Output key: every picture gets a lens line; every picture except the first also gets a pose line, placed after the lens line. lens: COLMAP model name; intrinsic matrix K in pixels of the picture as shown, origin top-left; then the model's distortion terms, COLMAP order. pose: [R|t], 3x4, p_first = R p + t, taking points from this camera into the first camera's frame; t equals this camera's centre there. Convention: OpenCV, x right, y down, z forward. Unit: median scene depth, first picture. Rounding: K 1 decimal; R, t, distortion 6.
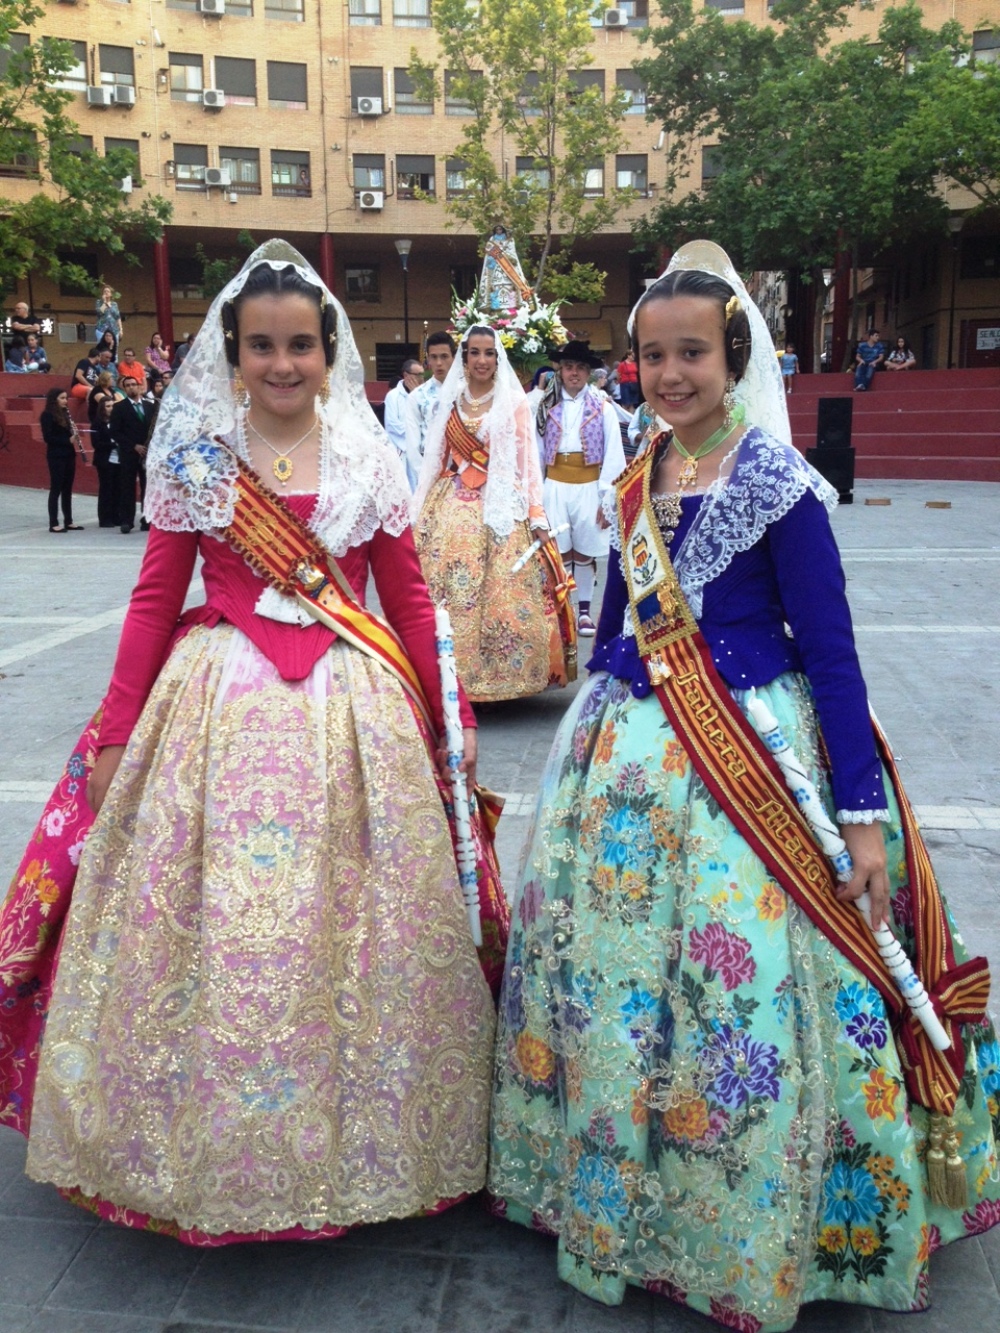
lens RADIAL K [[1363.5, 0, 500.0], [0, 1363.5, 666.5], [0, 0, 1]] dist [0.005532, -0.026456]
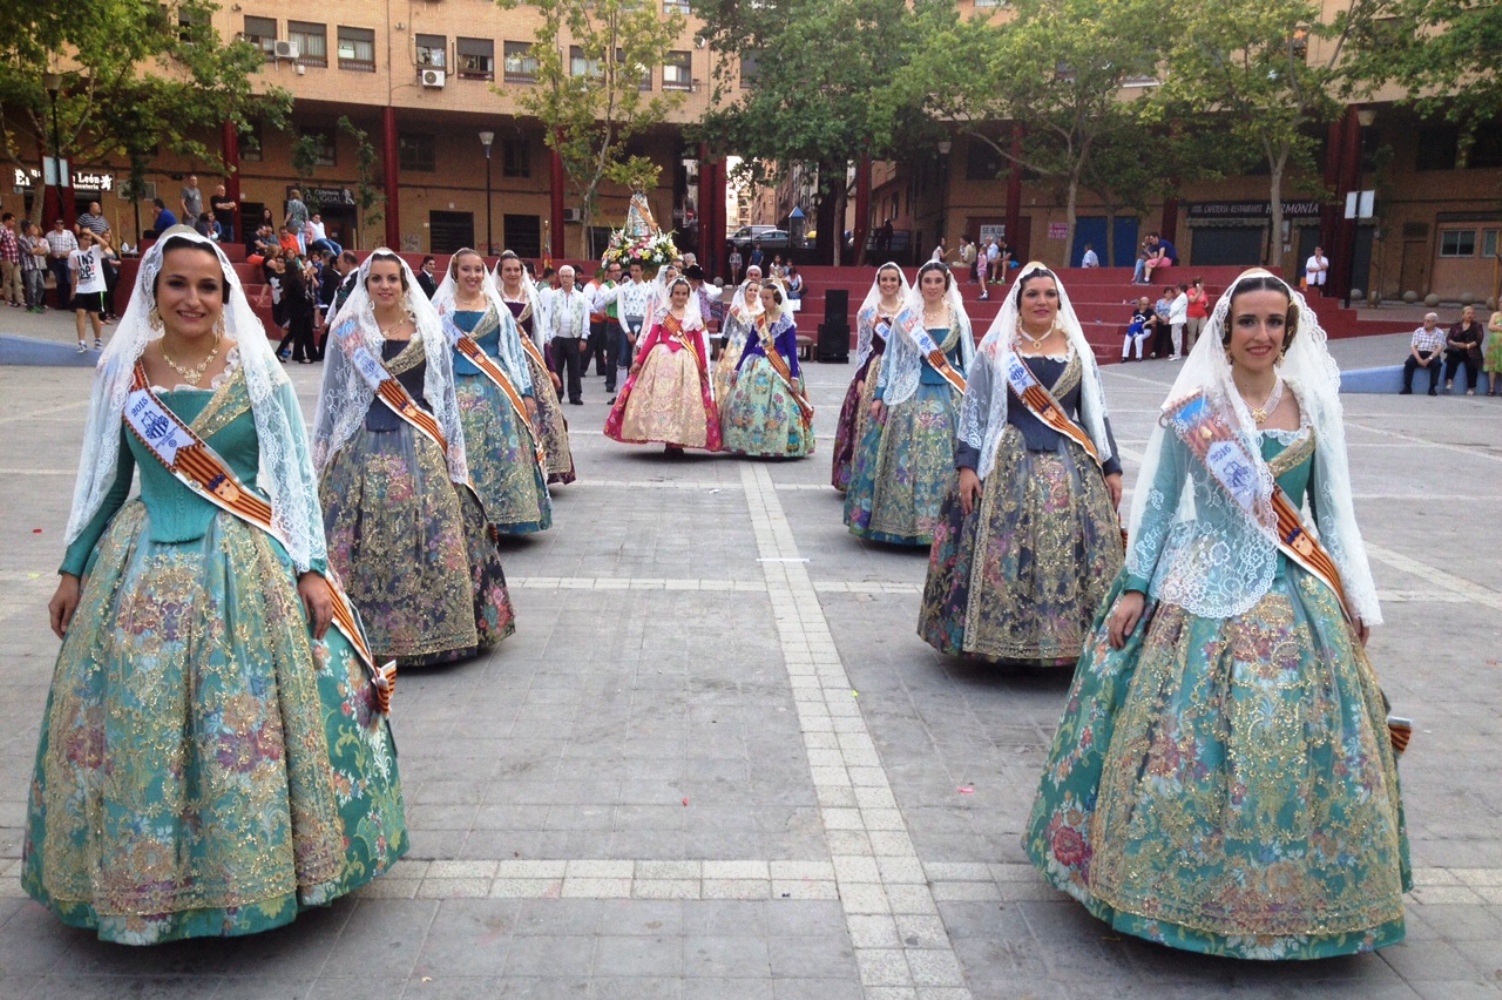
lens RADIAL K [[1504.5, 0, 795.4], [0, 1504.5, 595.6], [0, 0, 1]] dist [0.104513, -0.302367]
pose [[0.981958, -0.003356, 0.189067, -0.048192], [-0.000520, 0.999791, 0.020448, 0.044511], [-0.189096, -0.020178, 0.981751, -0.263069]]
